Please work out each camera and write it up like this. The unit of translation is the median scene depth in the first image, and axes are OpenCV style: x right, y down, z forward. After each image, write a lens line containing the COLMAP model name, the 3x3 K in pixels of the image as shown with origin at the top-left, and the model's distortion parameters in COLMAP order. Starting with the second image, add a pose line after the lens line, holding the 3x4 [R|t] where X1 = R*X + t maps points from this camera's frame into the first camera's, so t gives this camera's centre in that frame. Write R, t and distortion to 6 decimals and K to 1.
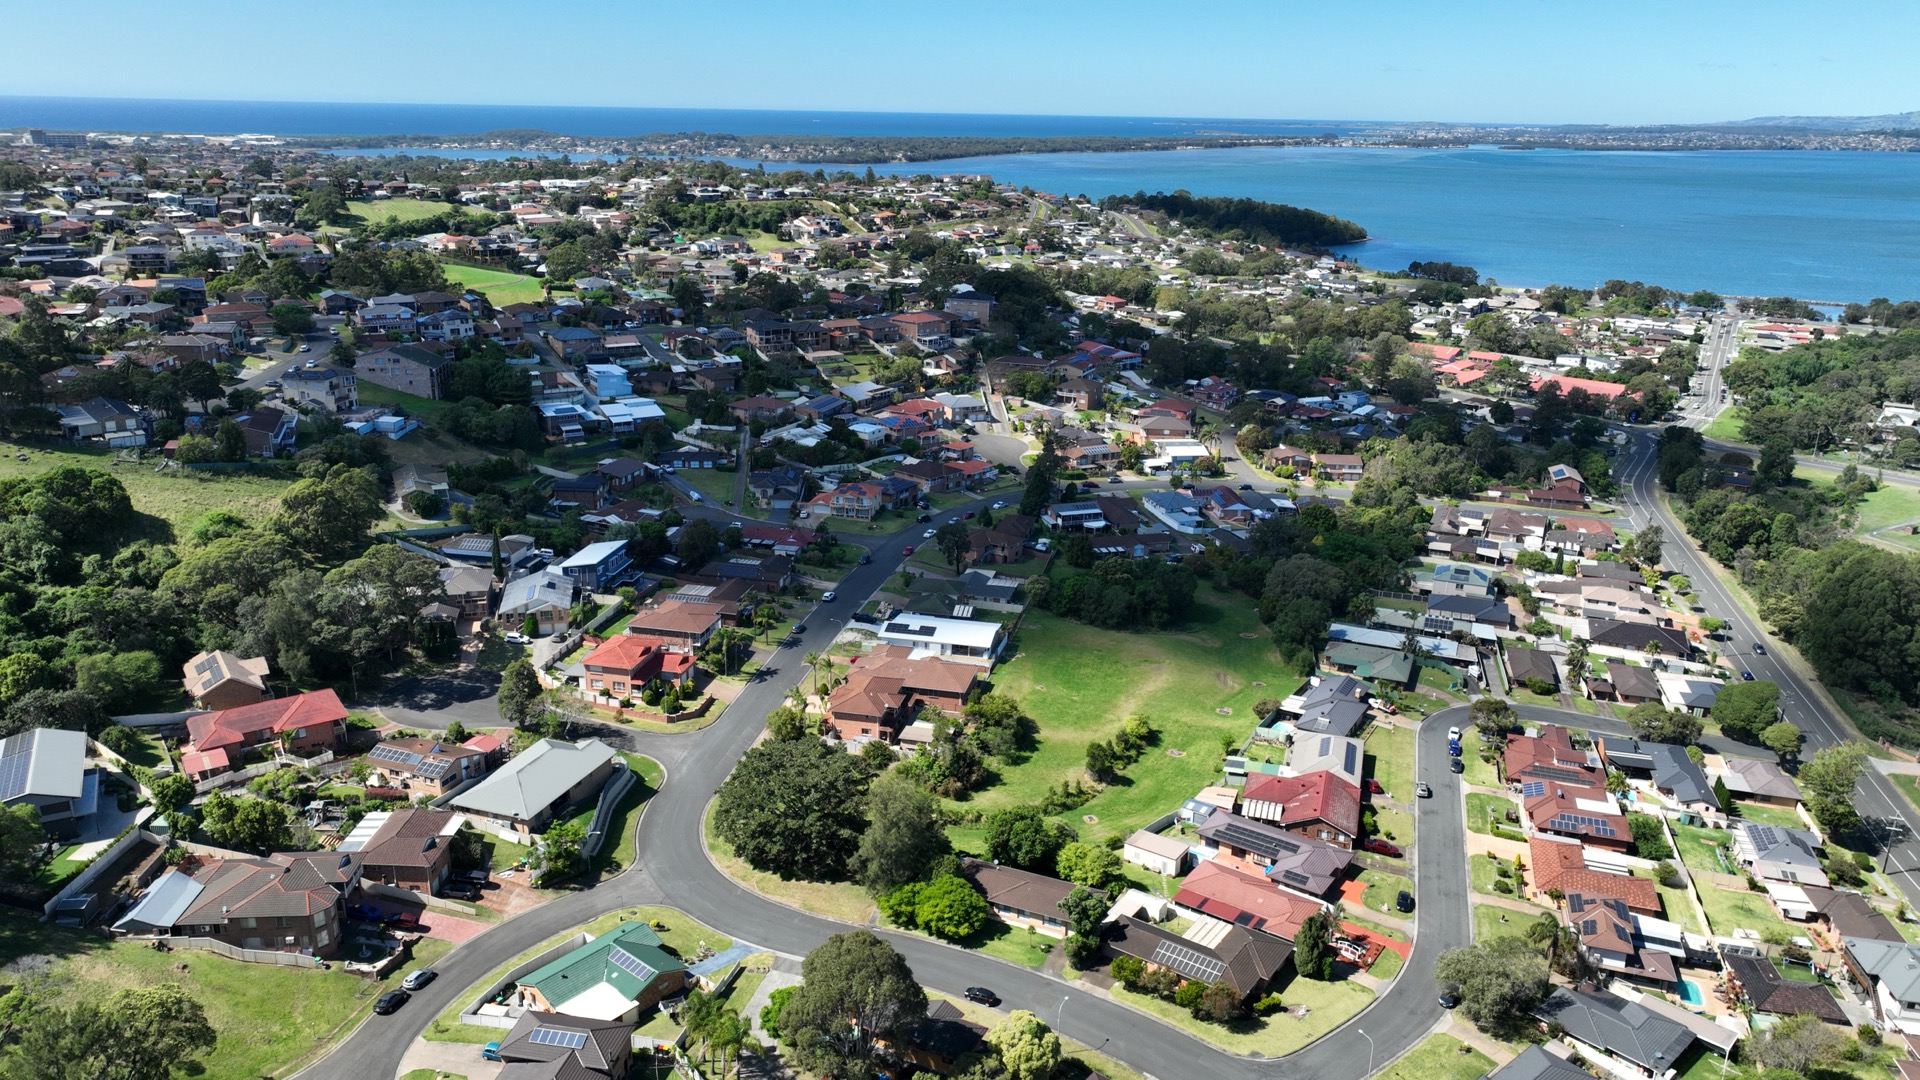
lens RADIAL K [[1352.9, 0, 966.6], [0, 1352.9, 531.0], [0, 0, 1]] dist [0.004005, 0.014021]
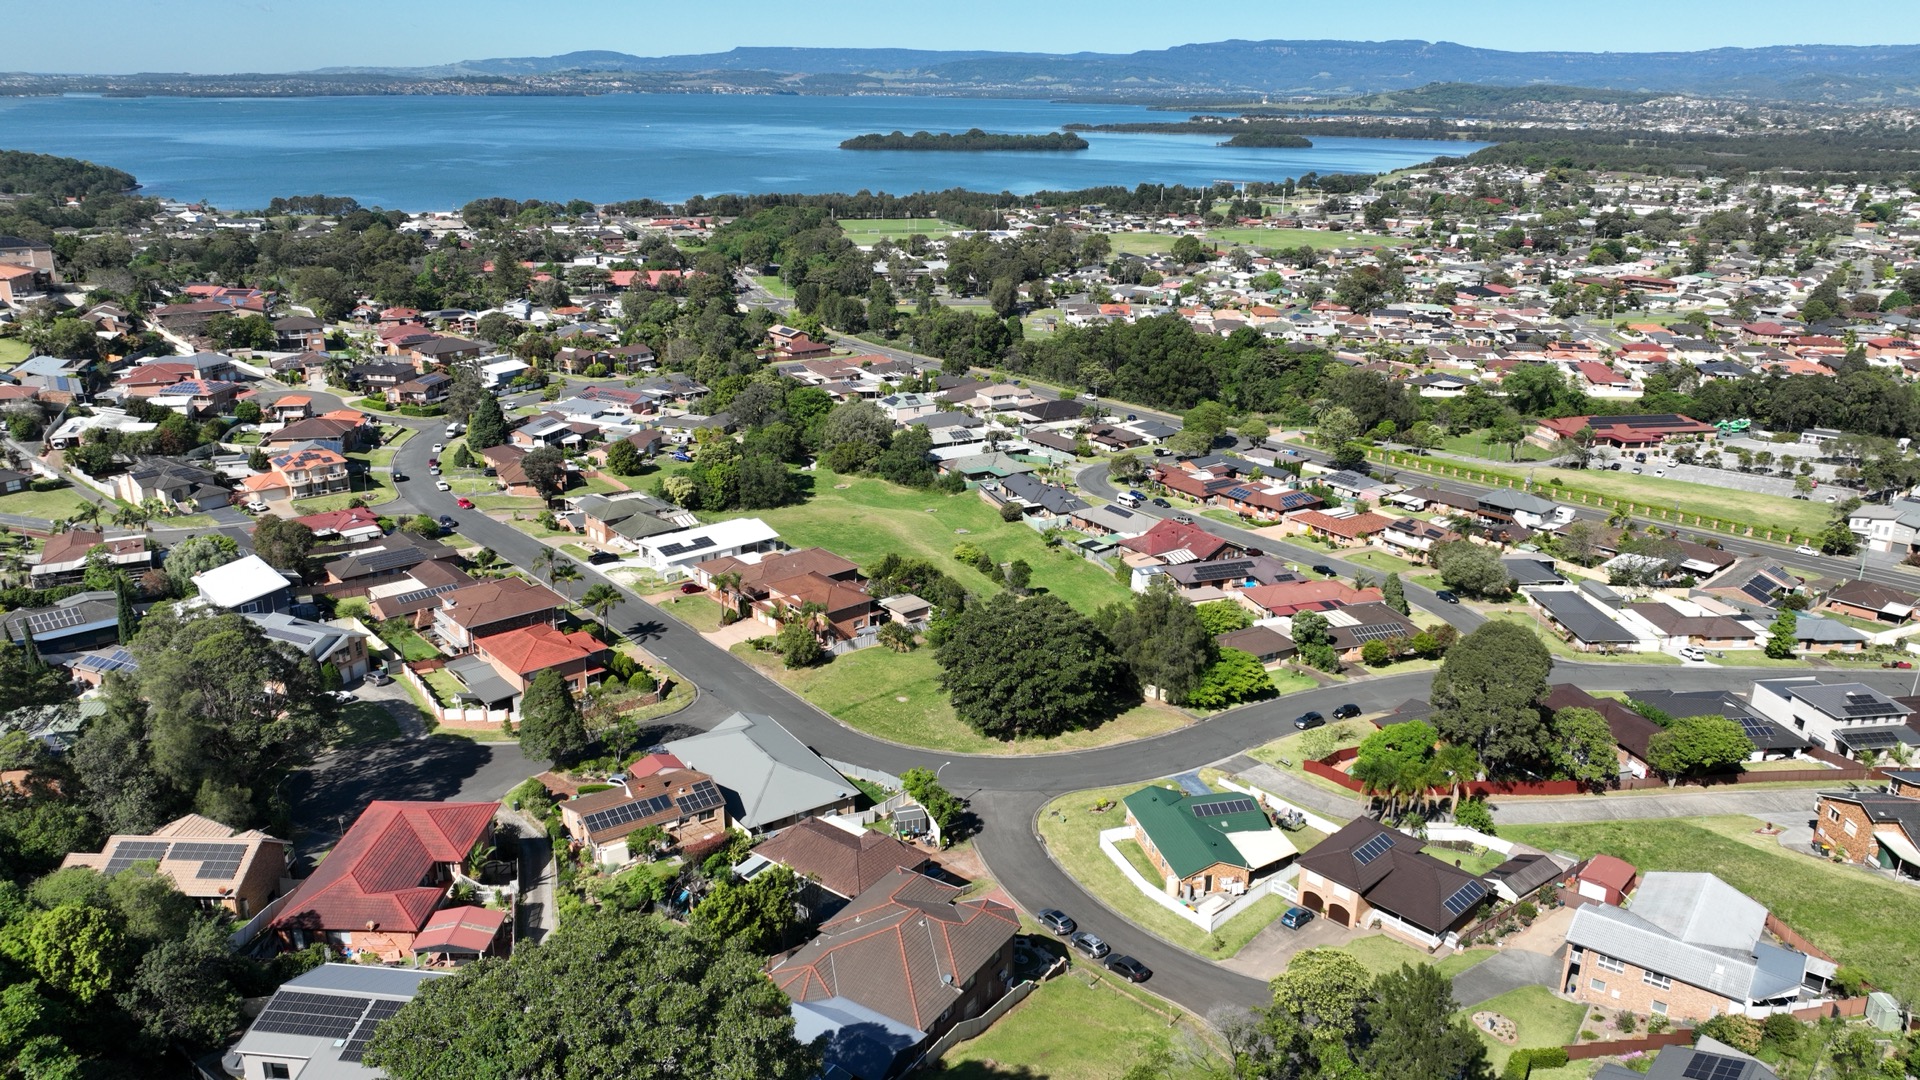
lens RADIAL K [[1352.9, 0, 966.6], [0, 1352.9, 531.0], [0, 0, 1]] dist [0.004005, 0.014021]
pose [[0.593662, -0.263208, 0.760451, -0.181508], [0.238057, 0.960142, 0.146481, -0.006218], [-0.768696, 0.094071, 0.632659, 0.097768]]
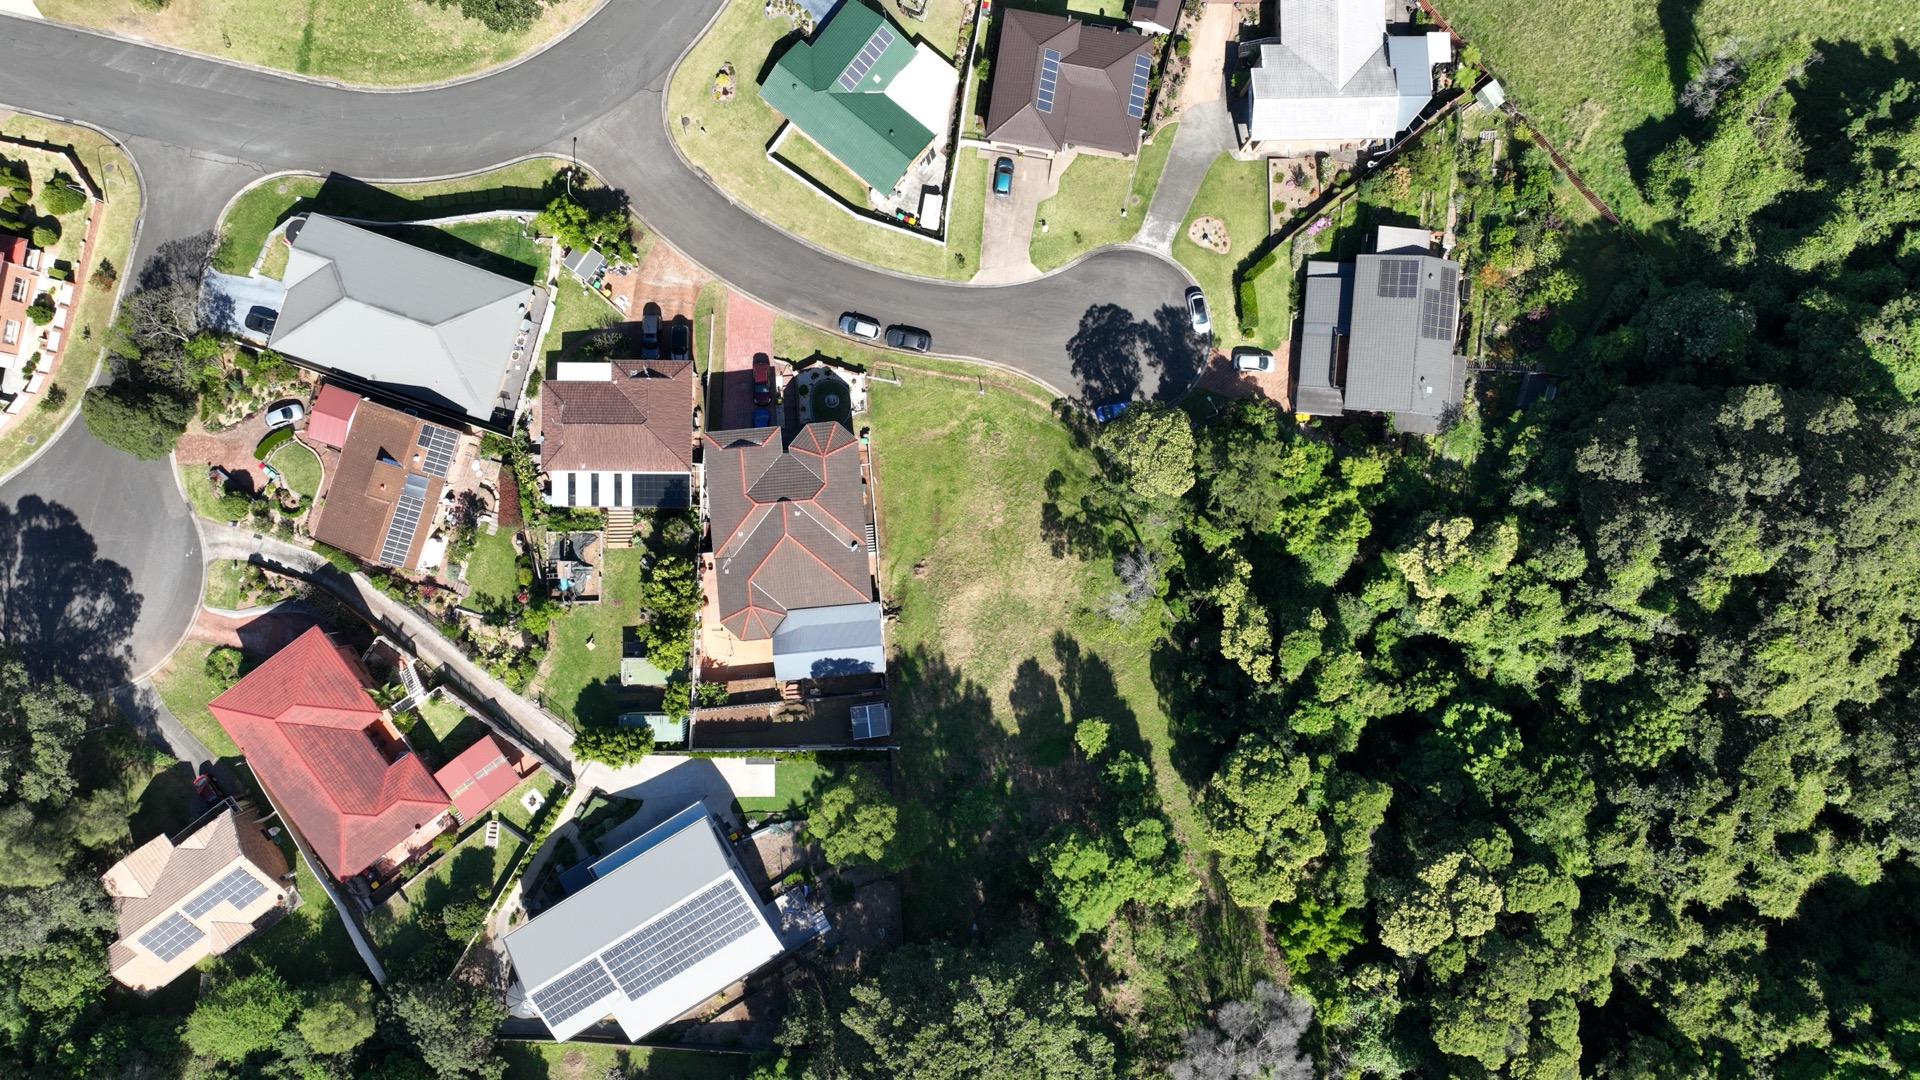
lens RADIAL K [[1352.9, 0, 966.6], [0, 1352.9, 531.0], [0, 0, 1]] dist [0.004005, 0.014021]
pose [[-0.012301, -0.999890, -0.008313, -0.096324], [0.279445, -0.011420, 0.960094, -0.083293], [-0.960083, 0.009487, 0.279554, 0.129949]]
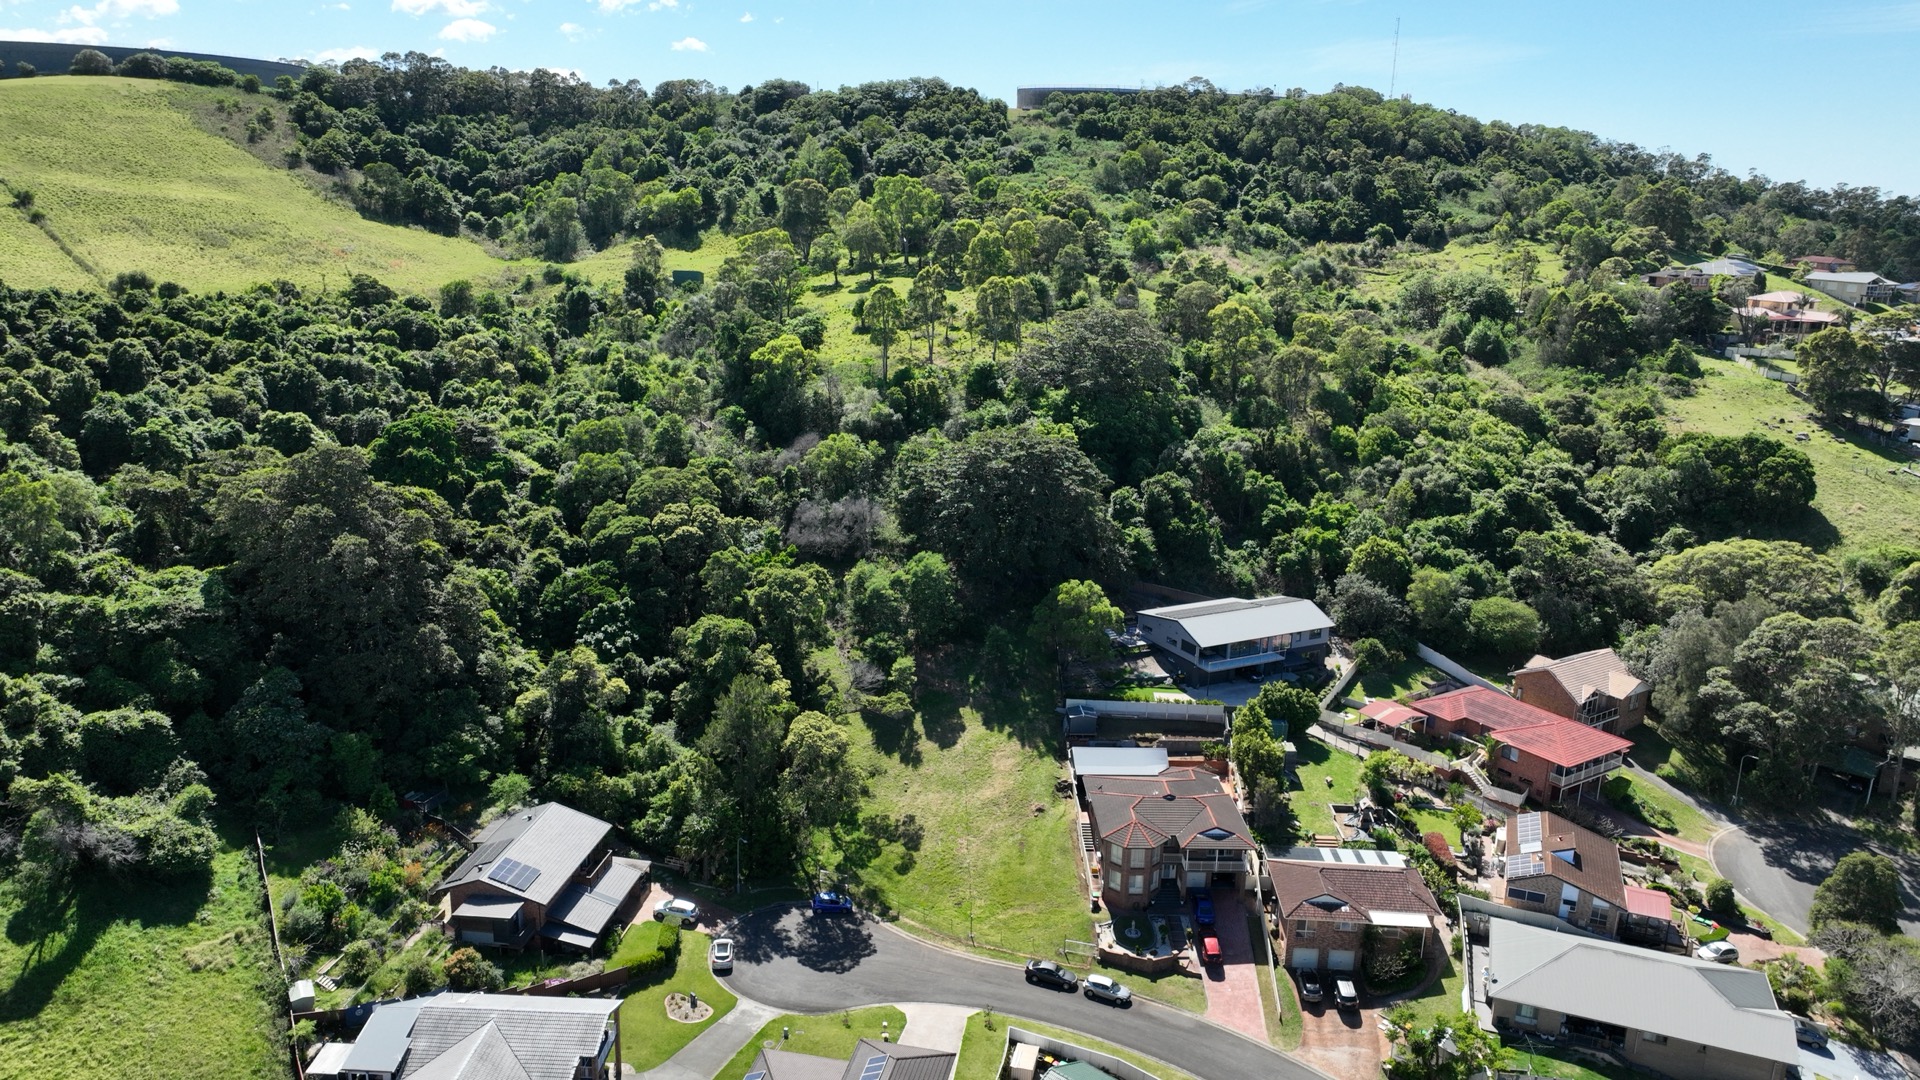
lens RADIAL K [[1352.9, 0, 966.6], [0, 1352.9, 531.0], [0, 0, 1]] dist [0.004005, 0.014021]
pose [[-0.036010, 0.243803, -0.969156, 0.044732], [-0.332695, 0.911542, 0.241671, -0.008372], [0.942347, 0.331135, 0.048288, 0.149526]]
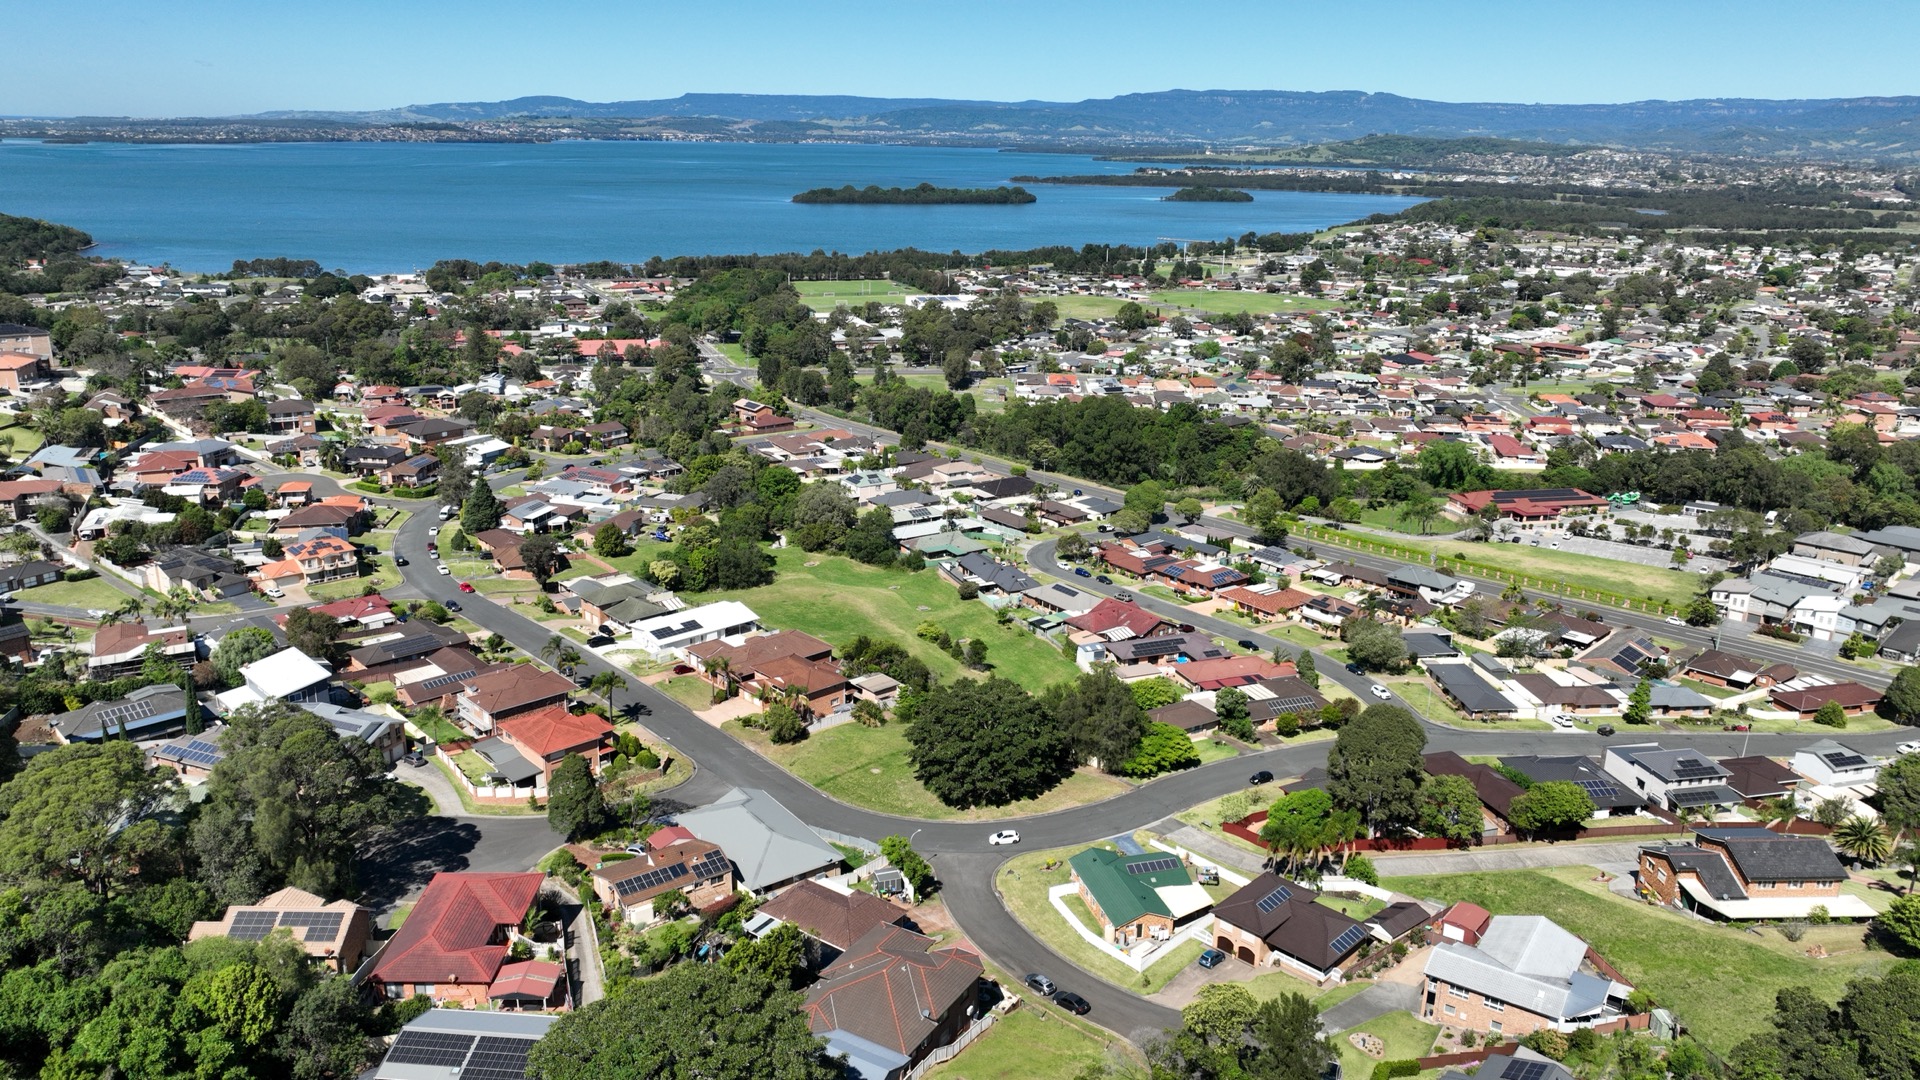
lens RADIAL K [[1352.9, 0, 966.6], [0, 1352.9, 531.0], [0, 0, 1]] dist [0.004005, 0.014021]
pose [[0.564012, -0.242659, 0.789308, -0.204351], [0.239126, 0.962889, 0.125152, -0.019873], [-0.790385, 0.118157, 0.601108, 0.079001]]
